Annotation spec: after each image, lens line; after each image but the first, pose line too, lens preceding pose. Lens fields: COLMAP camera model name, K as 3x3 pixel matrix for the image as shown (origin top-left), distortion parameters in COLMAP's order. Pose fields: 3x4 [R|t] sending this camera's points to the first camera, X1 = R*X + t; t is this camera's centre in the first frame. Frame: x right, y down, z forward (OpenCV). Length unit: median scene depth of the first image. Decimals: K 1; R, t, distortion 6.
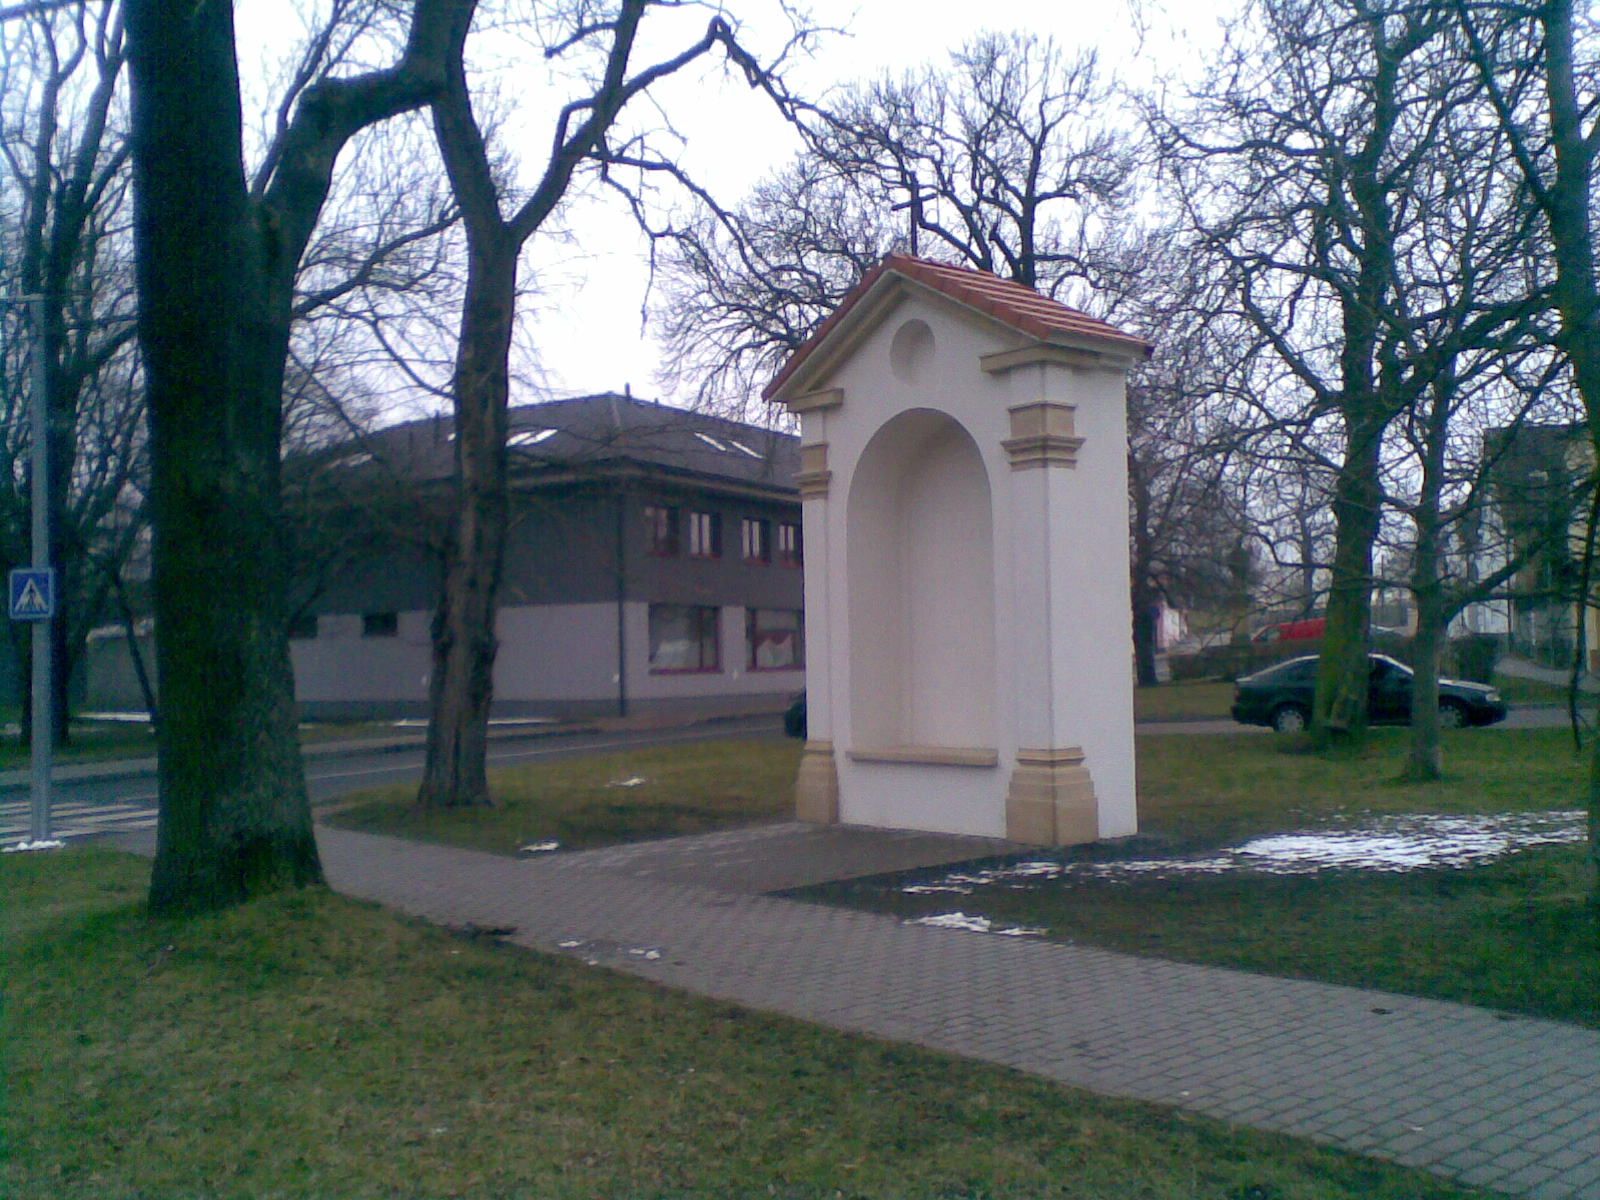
lens RADIAL K [[1464.9, 0, 867.5], [0, 1464.9, 602.1], [0, 0, 1]] dist [-0.010056, -0.003120]
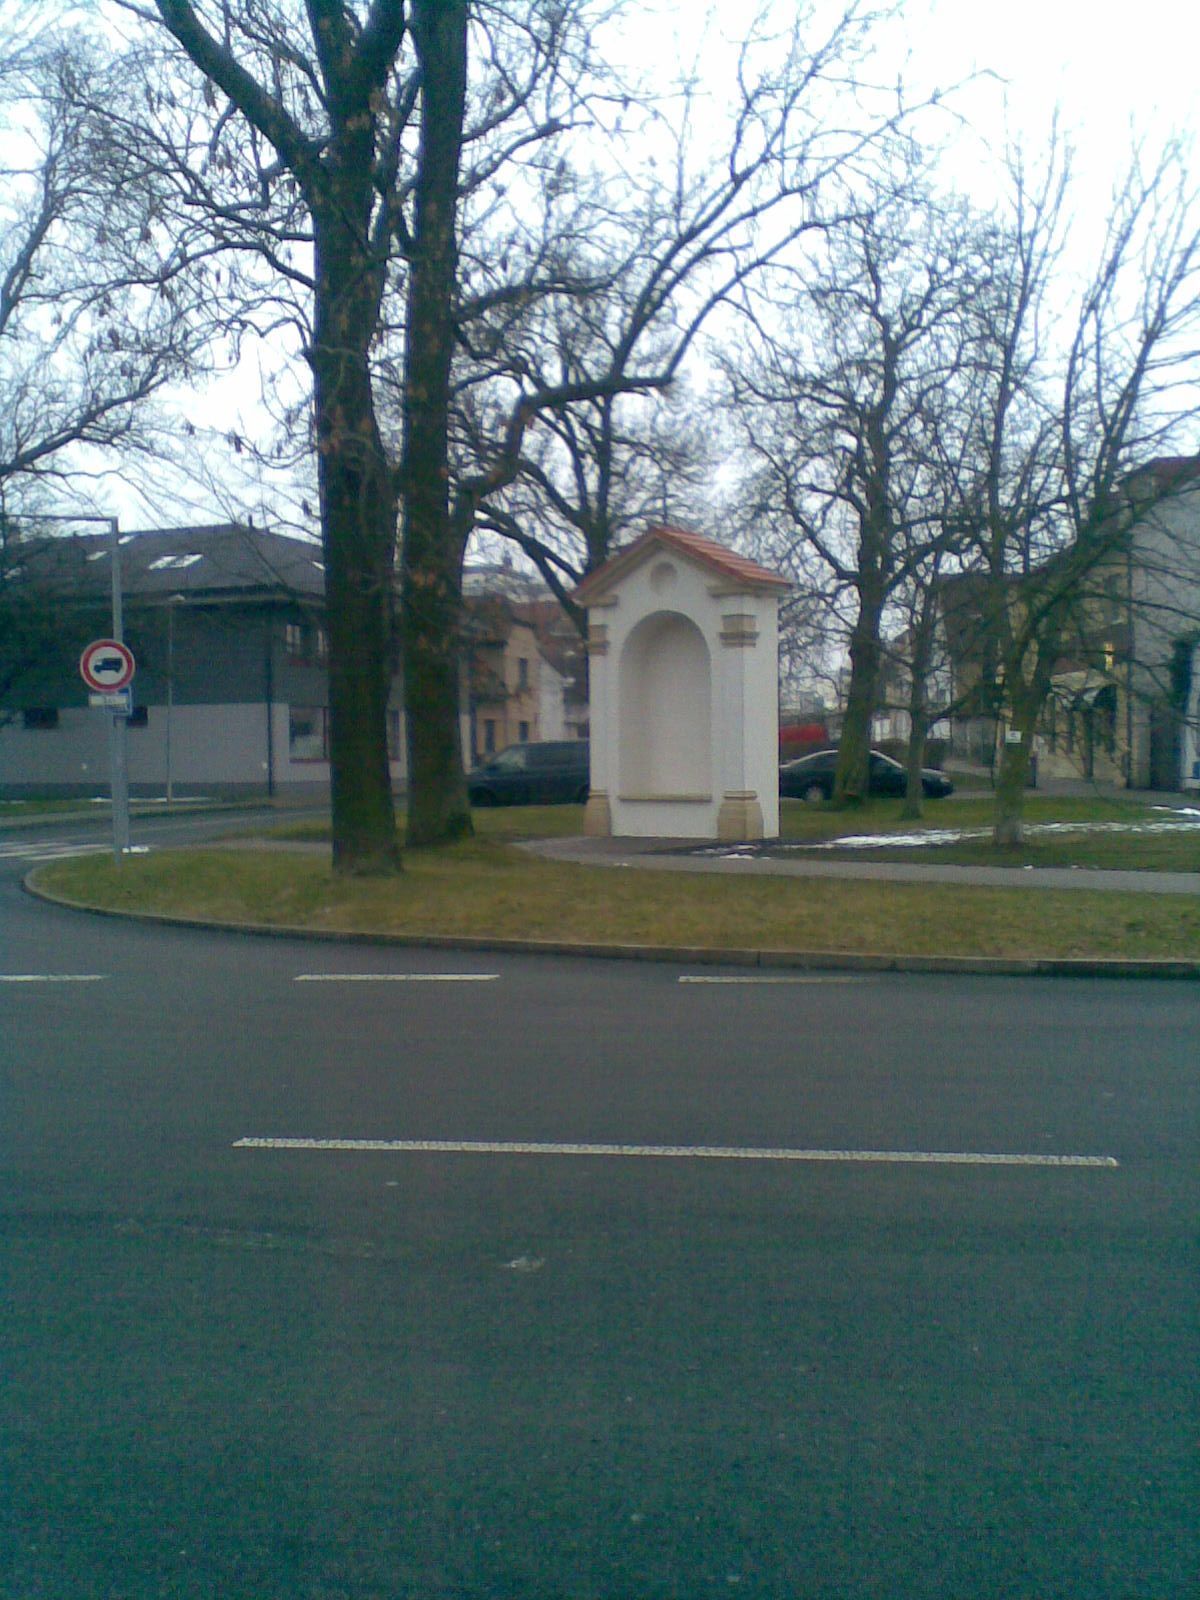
lens RADIAL K [[1464.9, 0, 599.2], [0, 1464.9, 768.4], [0, 0, 1]] dist [-0.010056, -0.003120]
pose [[0.983580, 0.010232, 0.180181, -0.206487], [-0.018313, 0.998897, 0.043241, -0.006044], [-0.179539, -0.045831, 0.982683, -0.442255]]
